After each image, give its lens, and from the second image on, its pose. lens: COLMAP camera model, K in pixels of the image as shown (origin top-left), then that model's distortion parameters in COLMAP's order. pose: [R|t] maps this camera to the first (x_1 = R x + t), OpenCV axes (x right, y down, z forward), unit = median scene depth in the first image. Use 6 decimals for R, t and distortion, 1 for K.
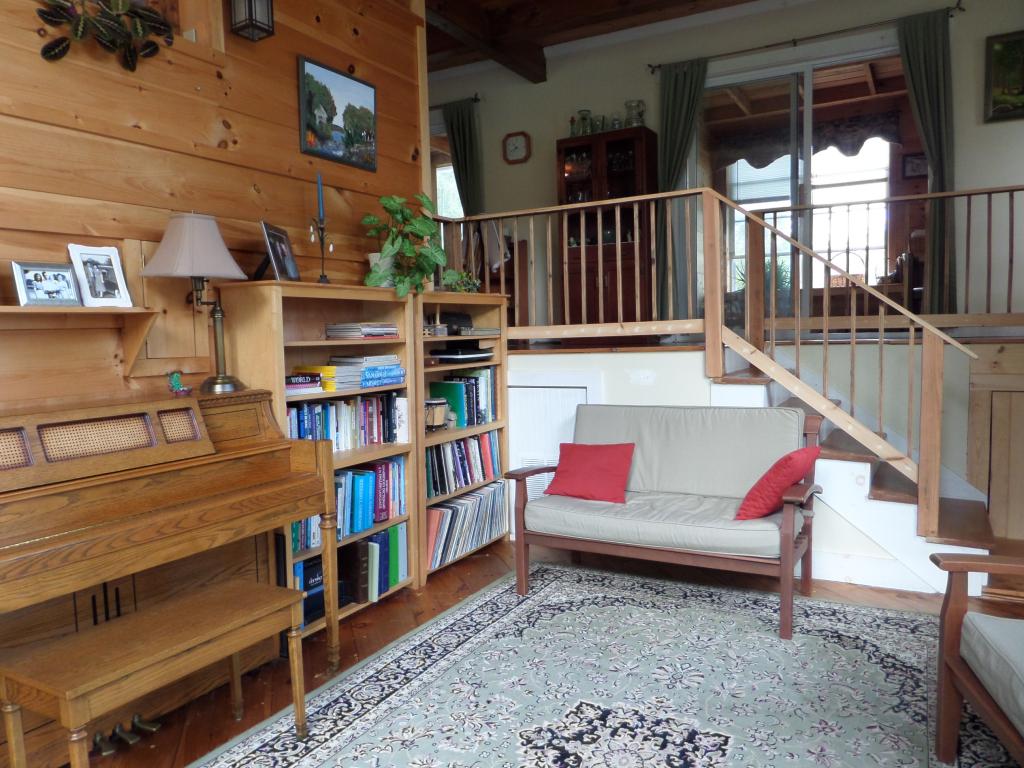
lens RADIAL K [[743.8, 0, 512.4], [0, 743.8, 382.1], [0, 0, 1]] dist [-0.011318, -0.004365]
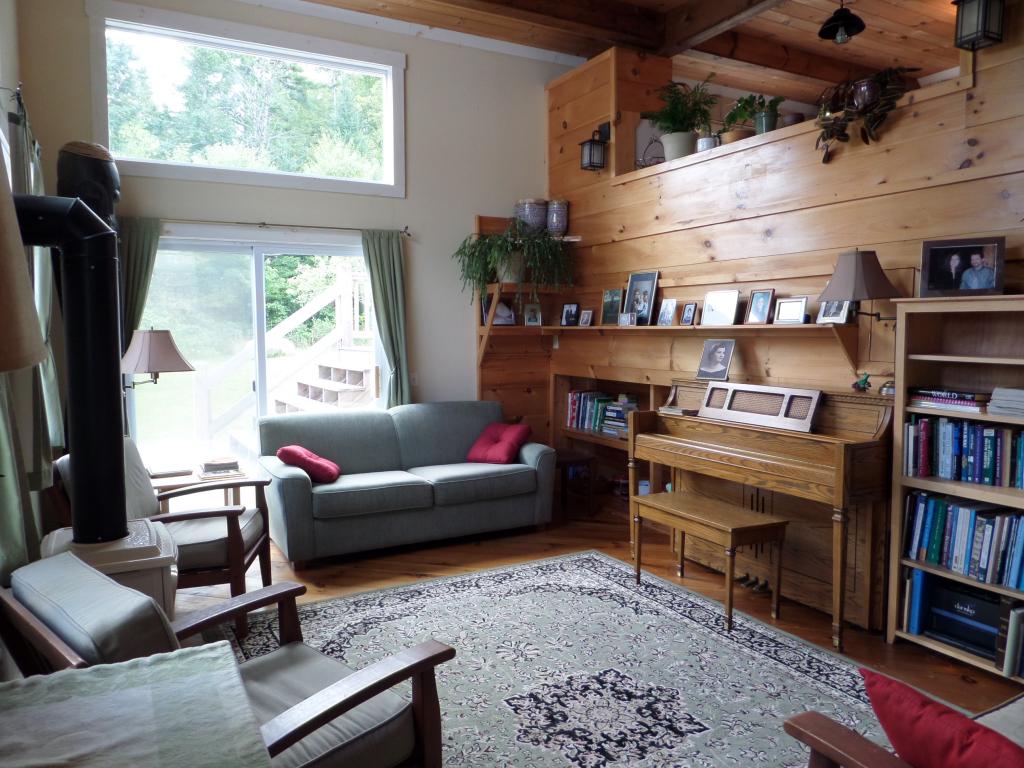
lens RADIAL K [[743.8, 0, 512.9], [0, 743.8, 386.7], [0, 0, 1]] dist [-0.011318, -0.004365]
pose [[-0.524828, 0.093123, -0.846099, 1.038682], [-0.042156, 0.989934, 0.135103, -0.150192], [0.850164, 0.106574, -0.515619, 1.248936]]
